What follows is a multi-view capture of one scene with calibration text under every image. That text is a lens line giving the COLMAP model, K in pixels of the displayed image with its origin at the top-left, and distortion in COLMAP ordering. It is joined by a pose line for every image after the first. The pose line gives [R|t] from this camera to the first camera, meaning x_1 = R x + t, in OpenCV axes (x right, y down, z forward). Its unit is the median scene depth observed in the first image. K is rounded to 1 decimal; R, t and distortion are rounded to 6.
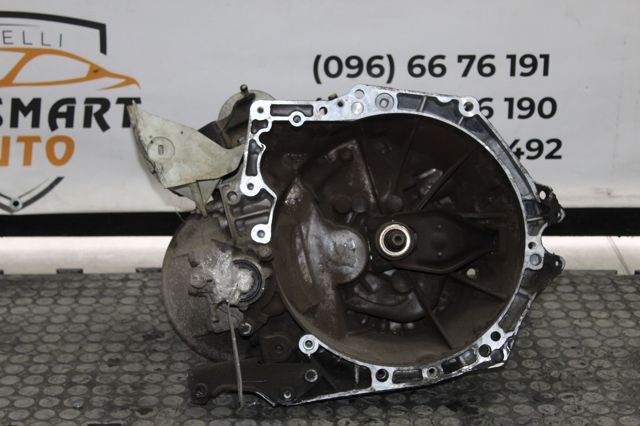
lens RADIAL K [[1195.9, 0, 316.8], [0, 1195.9, 212.6], [0, 0, 1]] dist [0.046387, 0.000000]
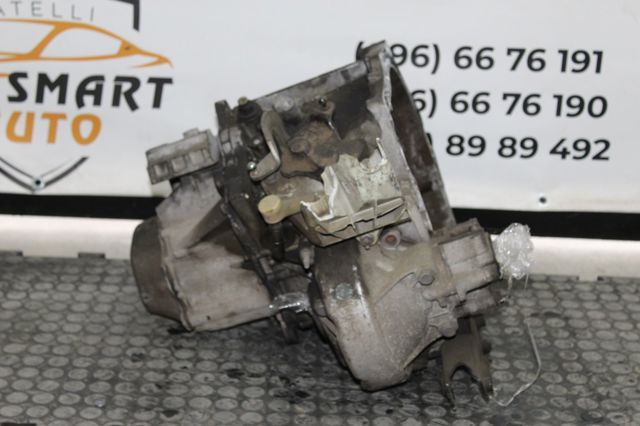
lens RADIAL K [[1180.8, 0, 320.6], [0, 1180.8, 210.1], [0, 0, 1]] dist [0.039417, 0.000000]
pose [[0.999066, 0.043202, 0.000354, -0.026534], [-0.043201, 0.998900, 0.018214, -0.013578], [0.000433, -0.018212, 0.999834, 0.057647]]
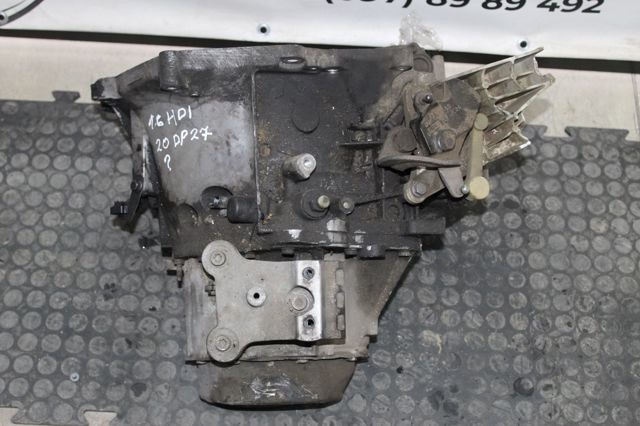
lens RADIAL K [[943.9, 0, 317.3], [0, 943.9, 213.9], [0, 0, 1]] dist [-0.006592, 0.000000]
pose [[0.998125, 0.060851, 0.006531, -0.002769], [-0.051800, 0.783162, 0.619656, -0.384302], [0.032592, -0.618833, 0.784846, 0.373572]]
